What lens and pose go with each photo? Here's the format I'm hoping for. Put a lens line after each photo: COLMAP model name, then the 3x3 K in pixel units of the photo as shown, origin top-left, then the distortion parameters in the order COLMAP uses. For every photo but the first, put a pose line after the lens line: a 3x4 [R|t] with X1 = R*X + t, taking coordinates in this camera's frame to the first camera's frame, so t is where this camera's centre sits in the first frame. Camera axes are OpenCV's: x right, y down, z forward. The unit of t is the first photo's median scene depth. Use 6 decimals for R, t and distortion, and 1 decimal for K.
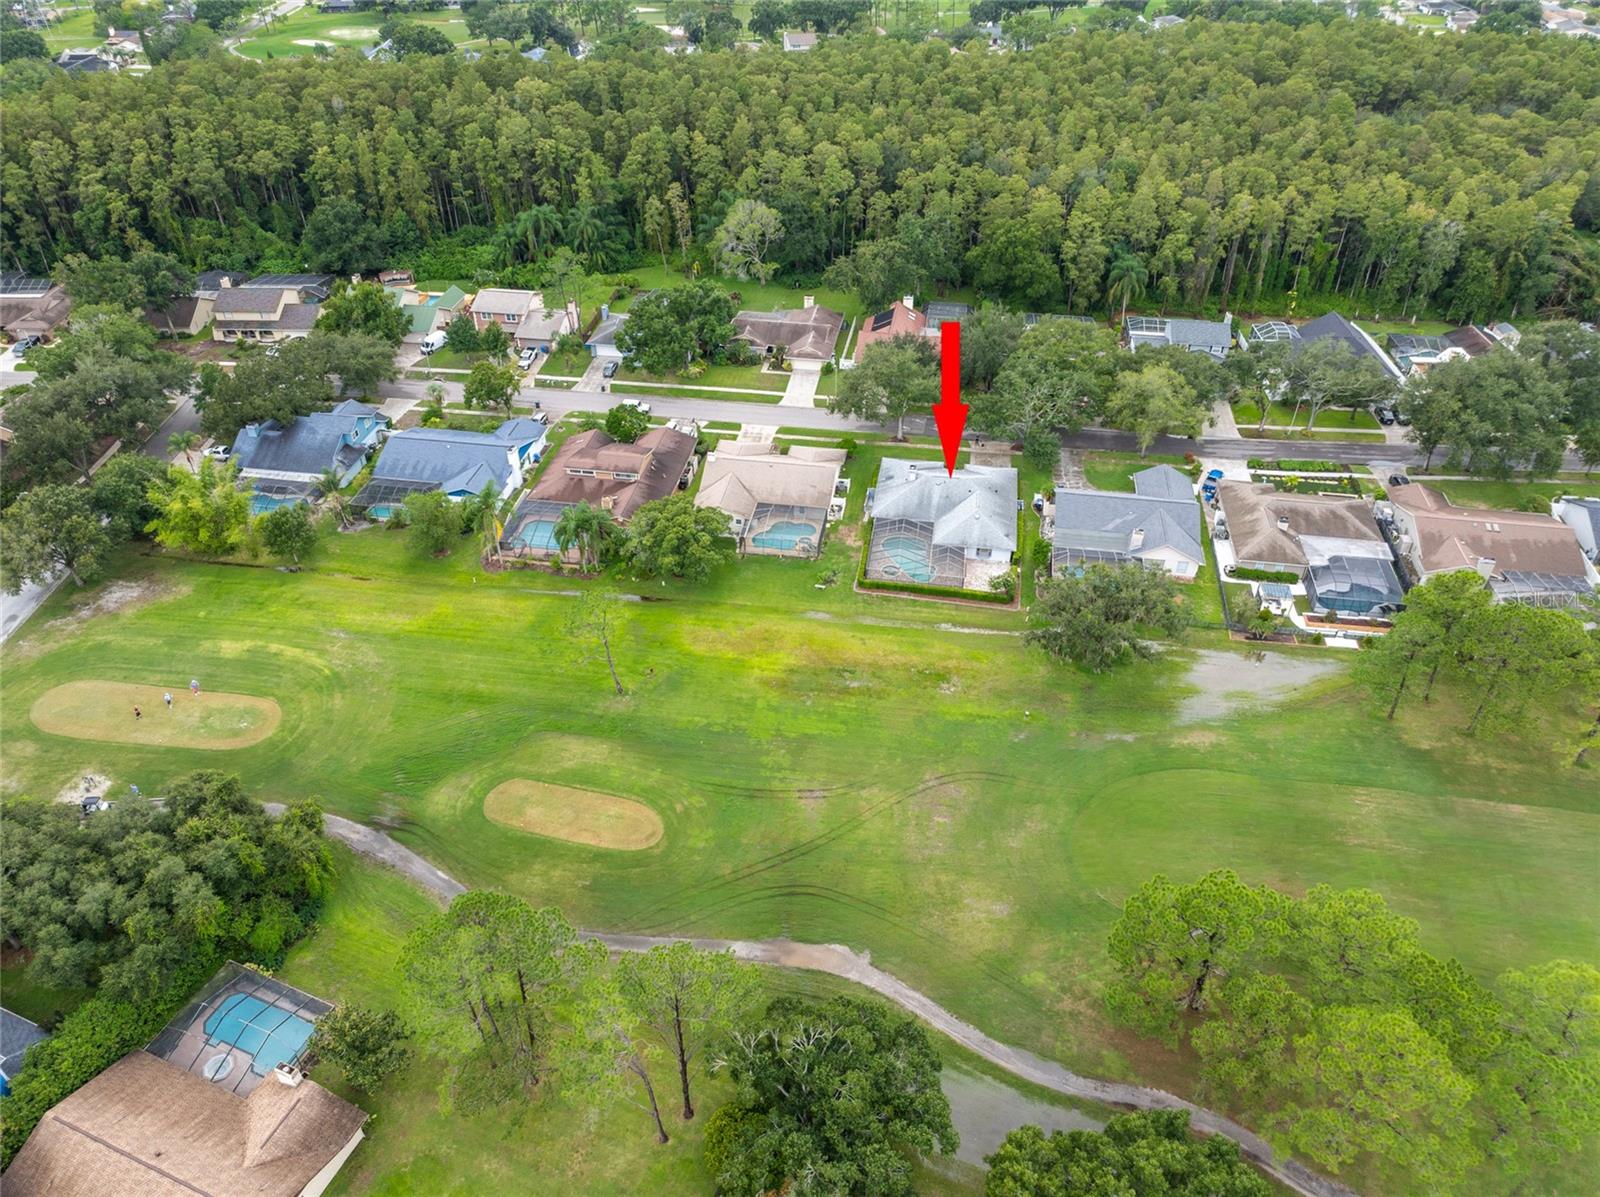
lens RADIAL K [[1126.4, 0, 808.5], [0, 1126.4, 593.8], [0, 0, 1]] dist [-0.030302, 0.016874]
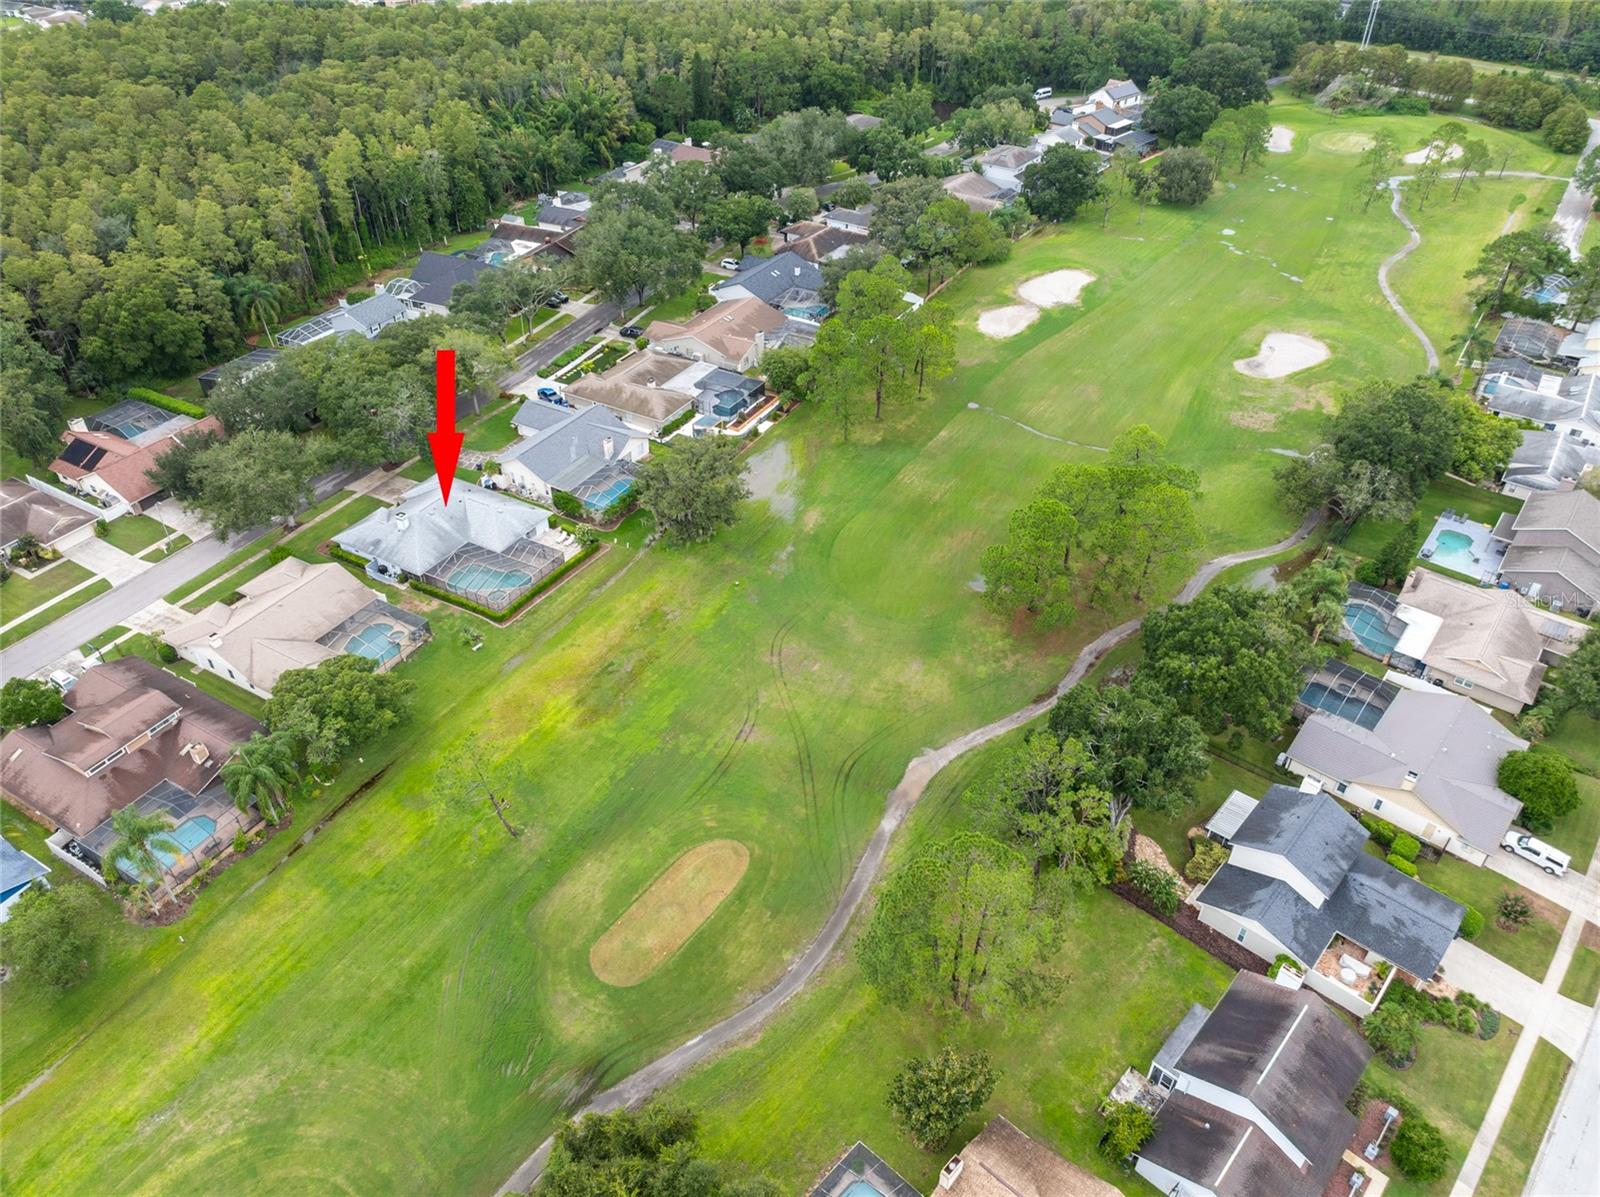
lens RADIAL K [[1126.4, 0, 806.4], [0, 1126.4, 599.3], [0, 0, 1]] dist [-0.030302, 0.016874]
pose [[0.355732, -0.565816, 0.743846, -0.596993], [0.557570, 0.767237, 0.316960, -0.190537], [-0.750047, 0.301994, 0.588413, 0.254489]]
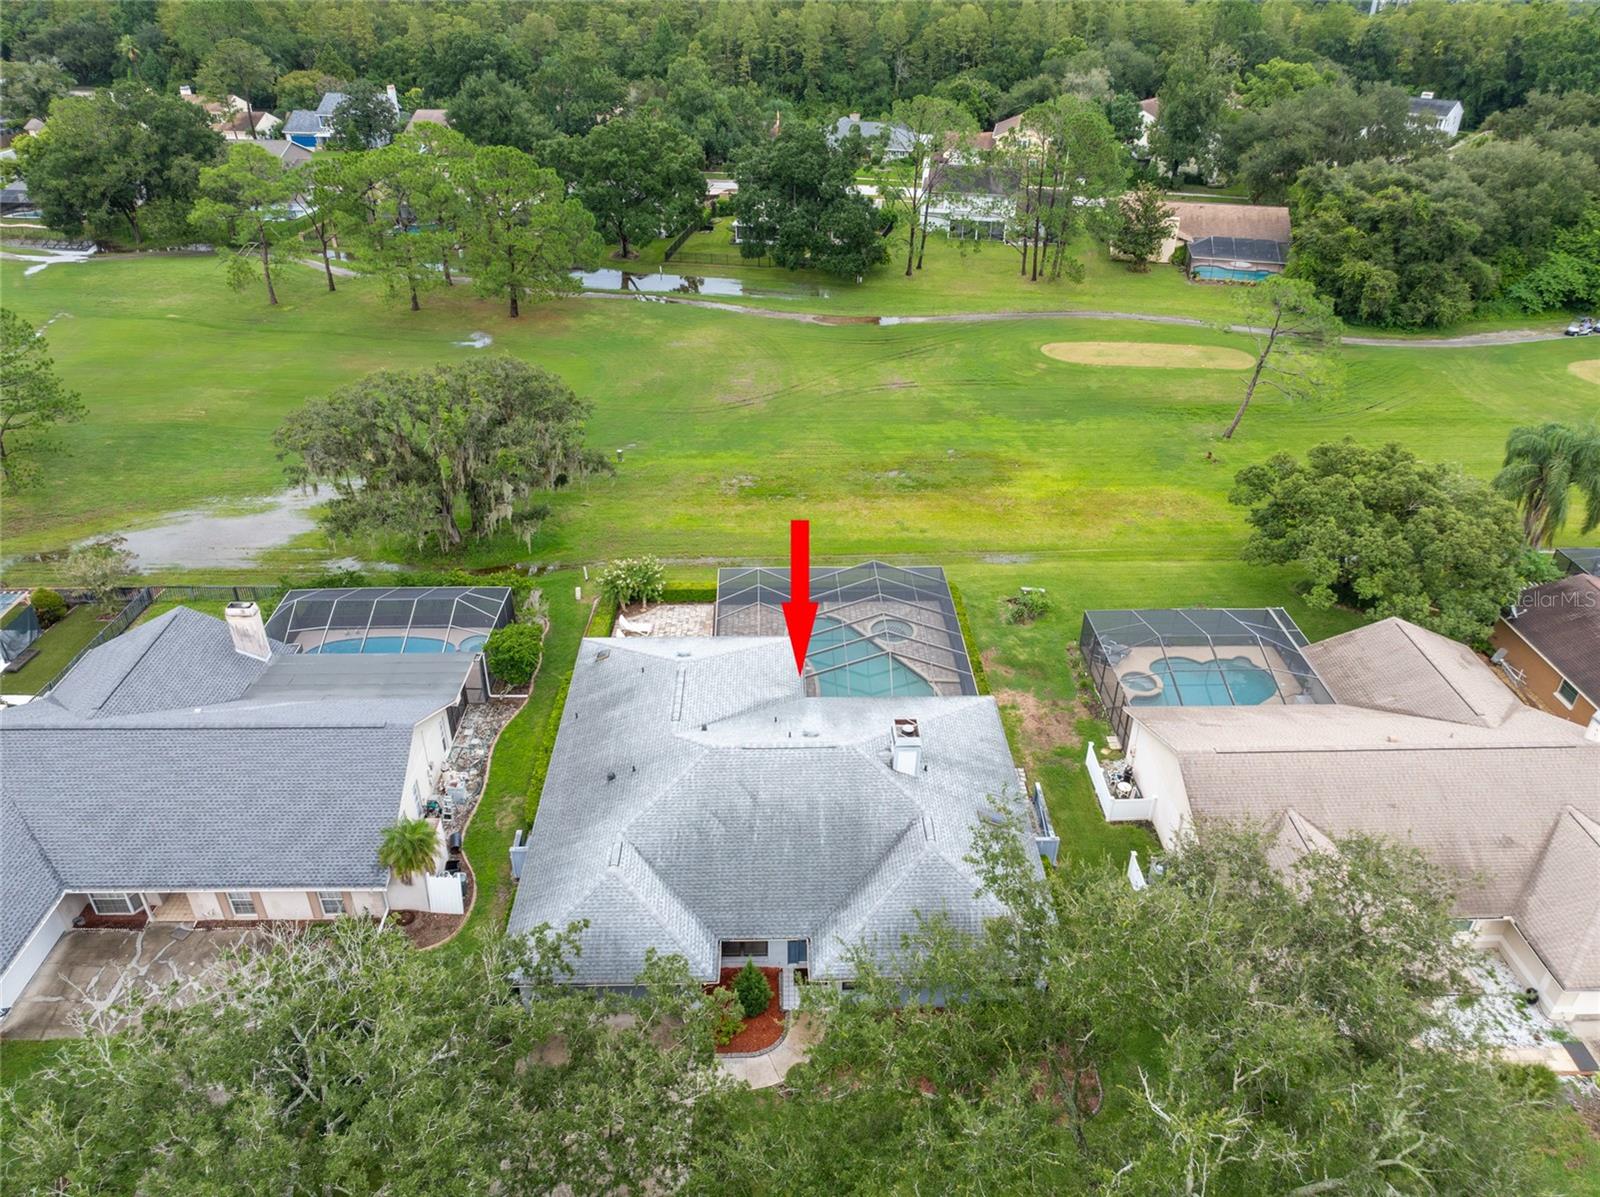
lens RADIAL K [[1126.4, 0, 807.7], [0, 1126.4, 592.1], [0, 0, 1]] dist [-0.030302, 0.016874]
pose [[-0.982660, 0.081808, -0.166391, 0.187135], [-0.123080, 0.383363, 0.915360, -0.438579], [0.138672, 0.919968, -0.366647, 1.230956]]
